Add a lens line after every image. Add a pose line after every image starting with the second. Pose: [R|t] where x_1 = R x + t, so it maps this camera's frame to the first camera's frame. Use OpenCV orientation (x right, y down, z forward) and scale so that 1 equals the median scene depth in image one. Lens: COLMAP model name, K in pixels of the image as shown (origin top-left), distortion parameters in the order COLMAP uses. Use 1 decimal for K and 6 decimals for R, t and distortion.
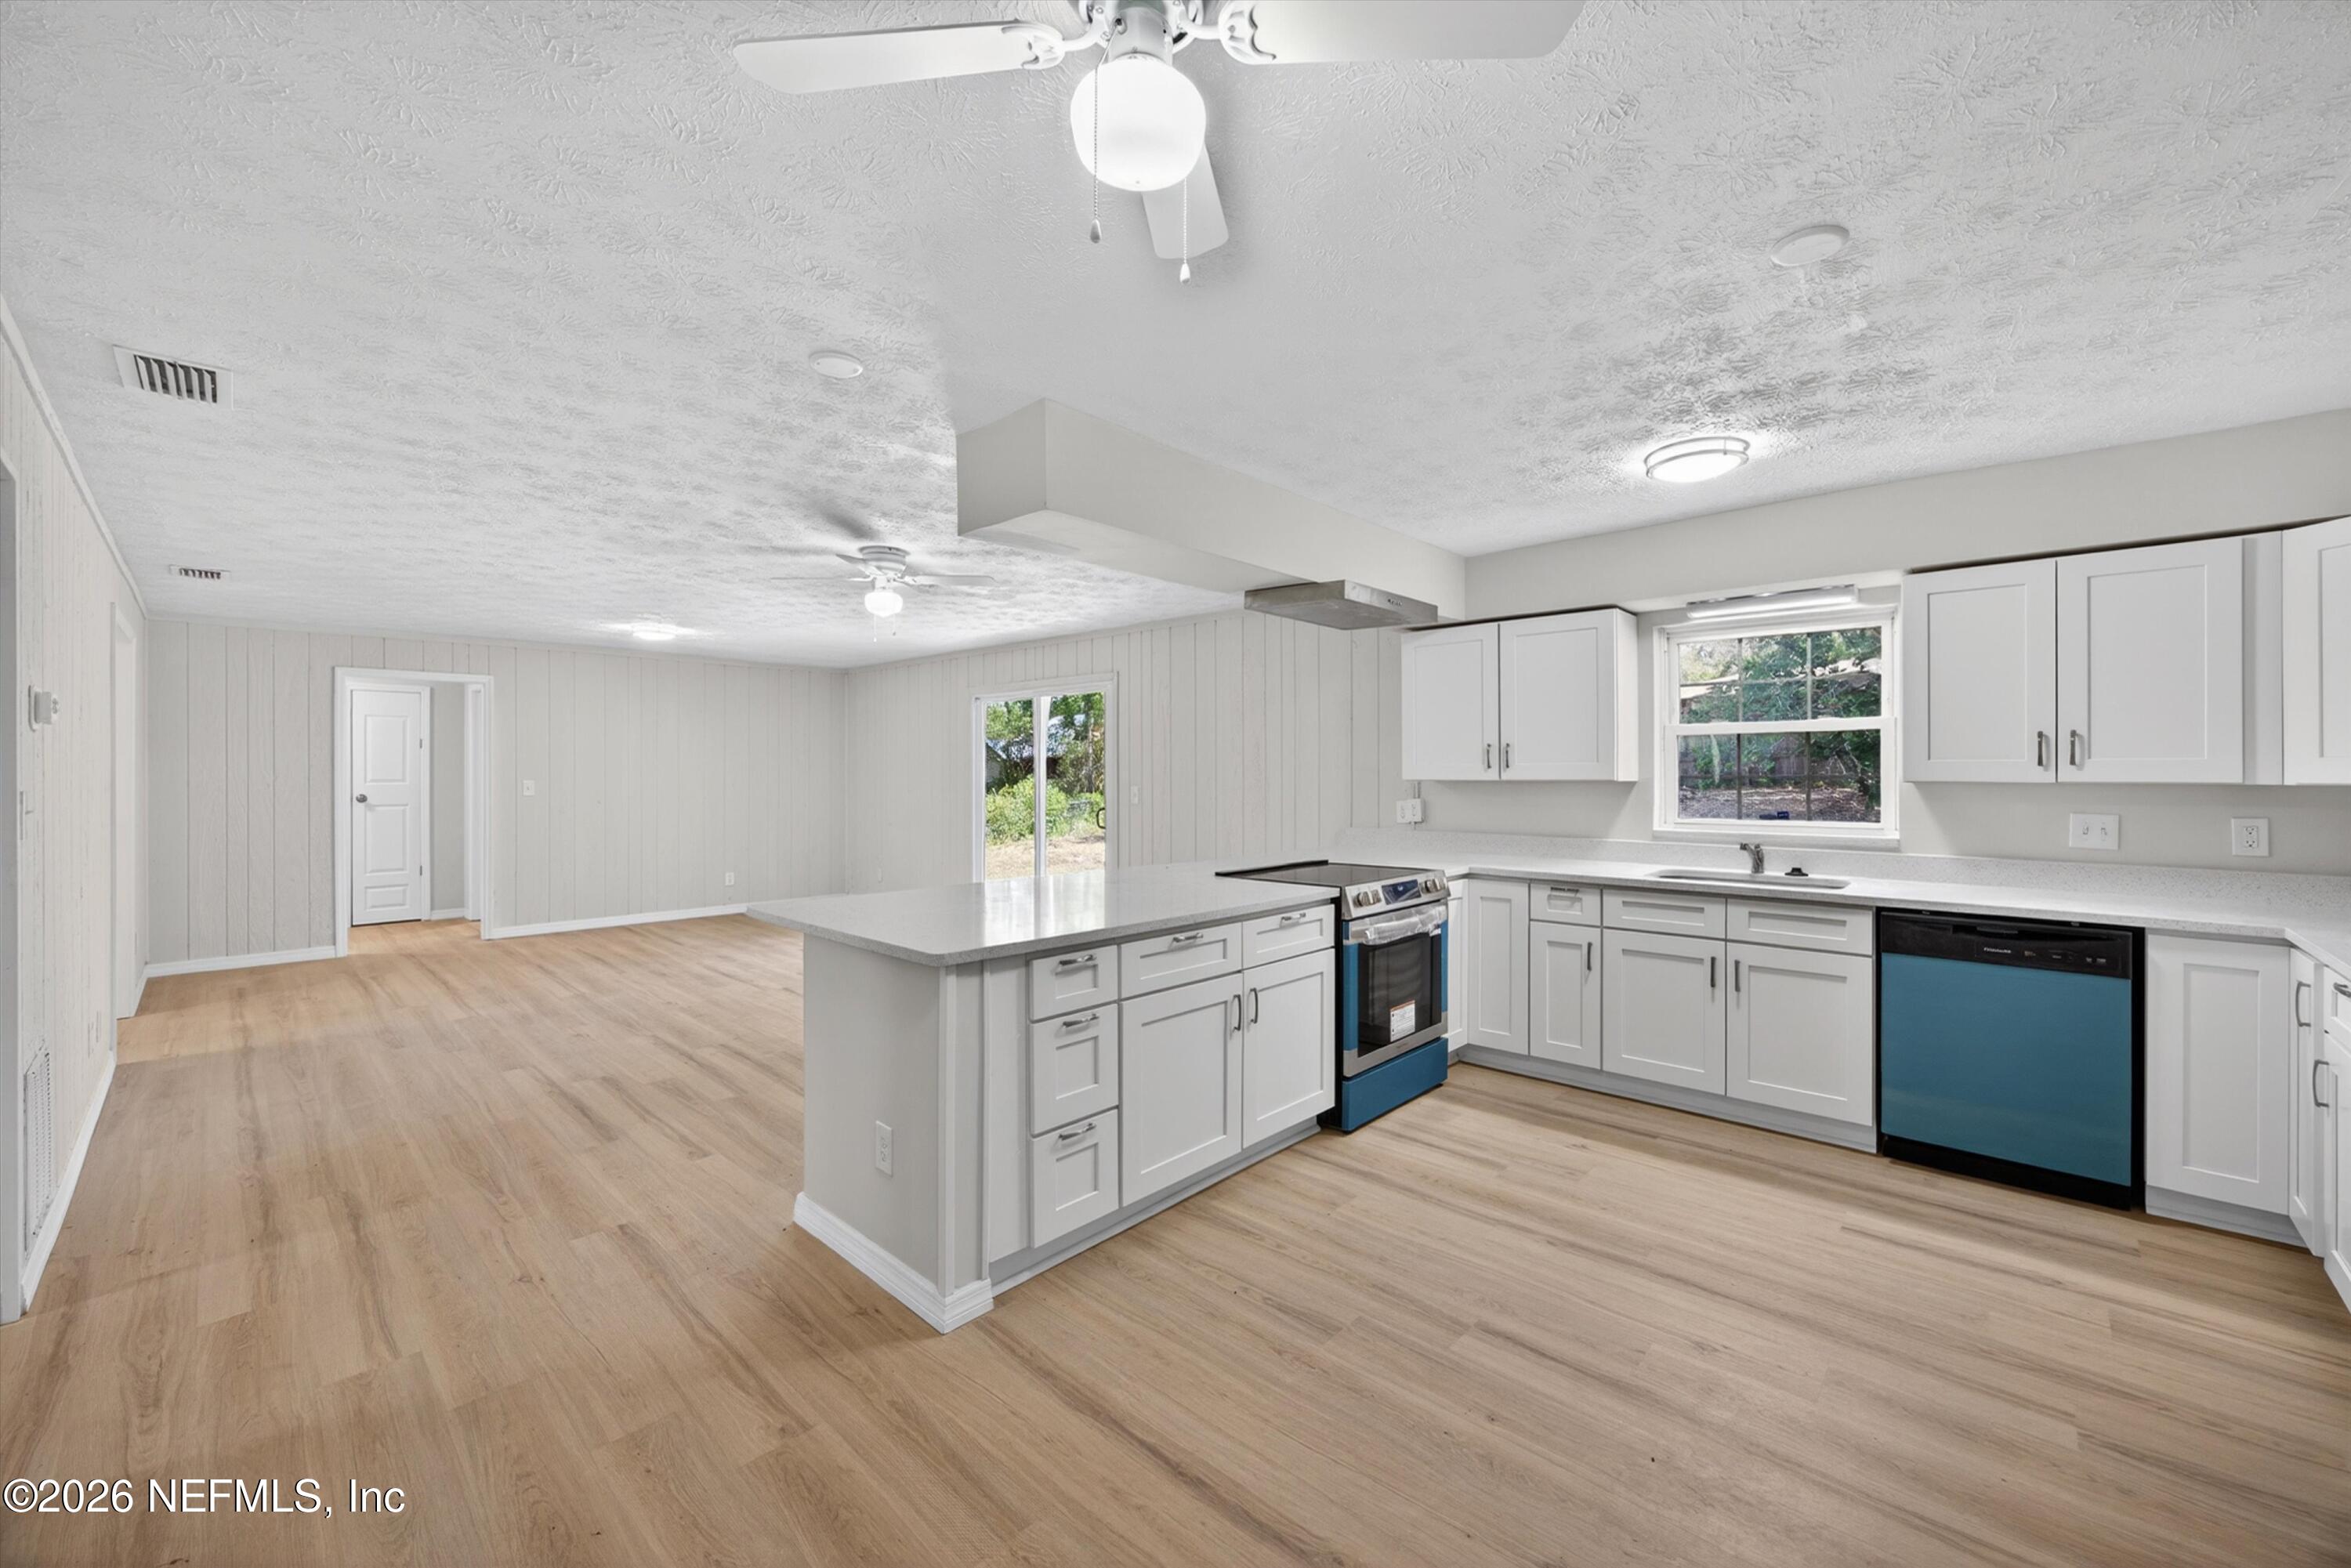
lens RADIAL K [[901.5, 0, 1192.4], [0, 901.5, 774.8], [0, 0, 1]] dist [-0.004470, 0.000034]
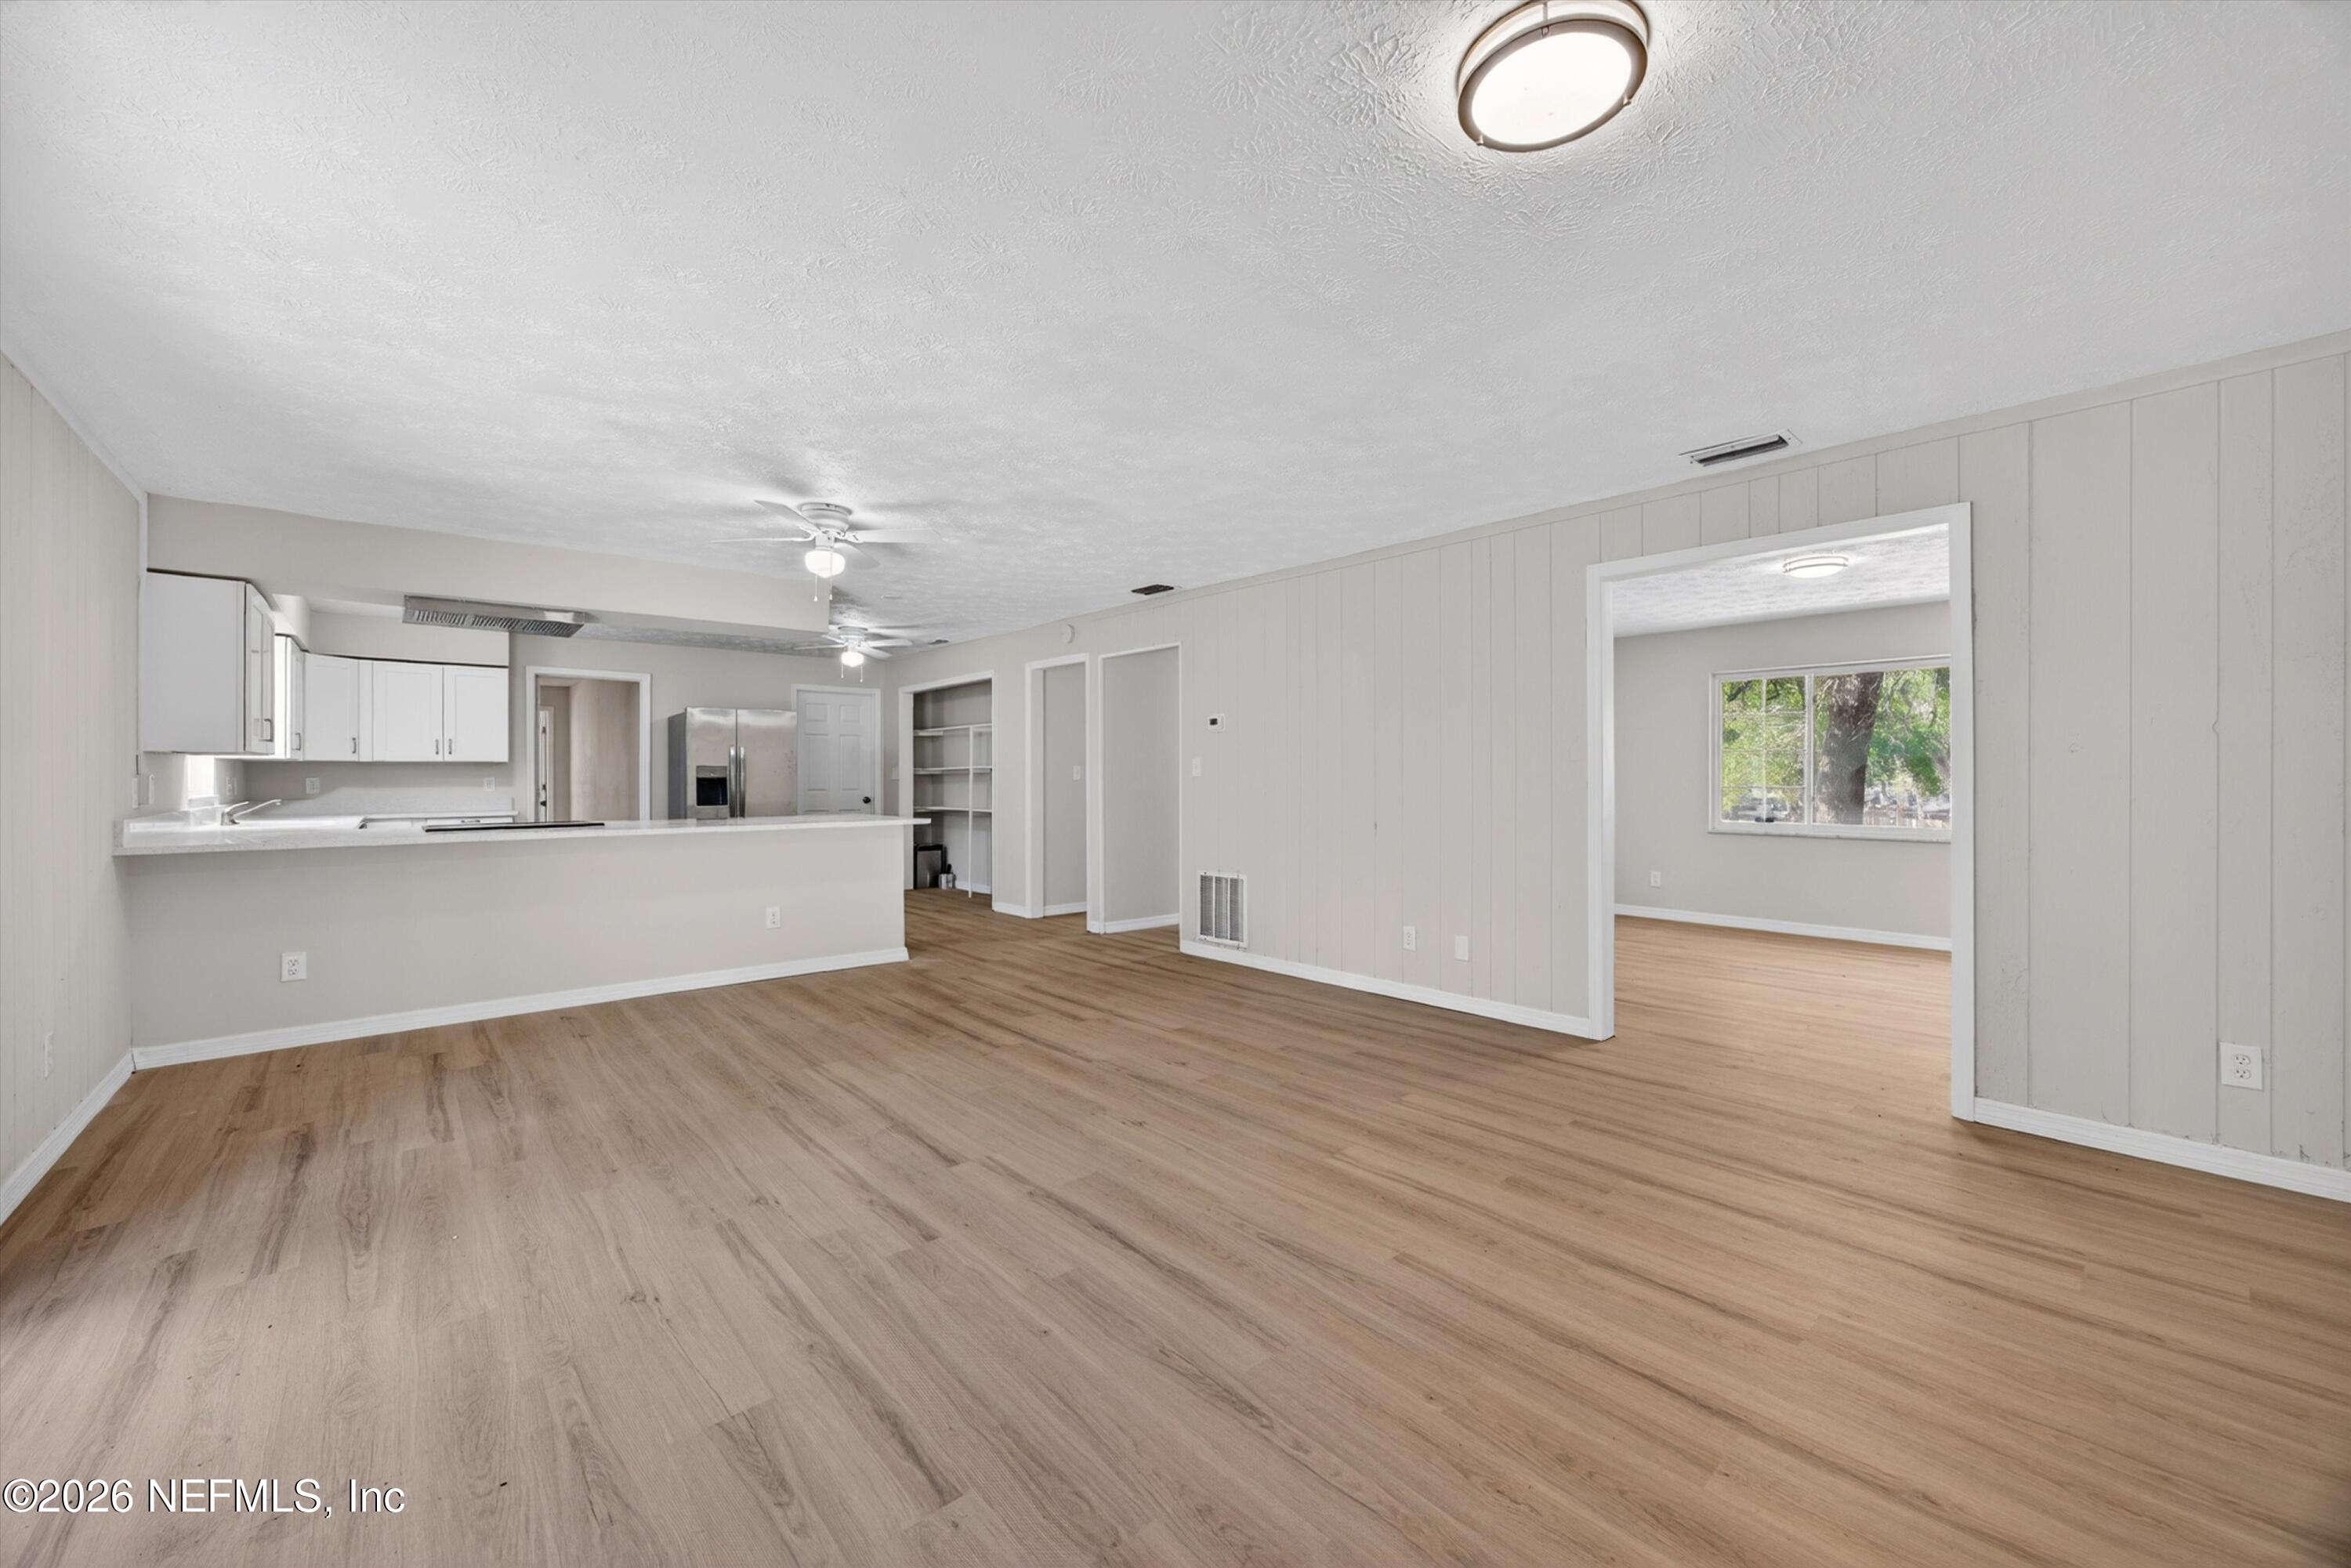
lens RADIAL K [[909.6, 0, 1162.8], [0, 909.6, 784.1], [0, 0, 1]] dist [-0.020846, 0.008305]
pose [[-0.992569, 0.003499, 0.121634, -1.118627], [0.005094, 0.999905, 0.012809, 0.045796], [-0.121578, 0.013334, -0.992492, 2.622835]]
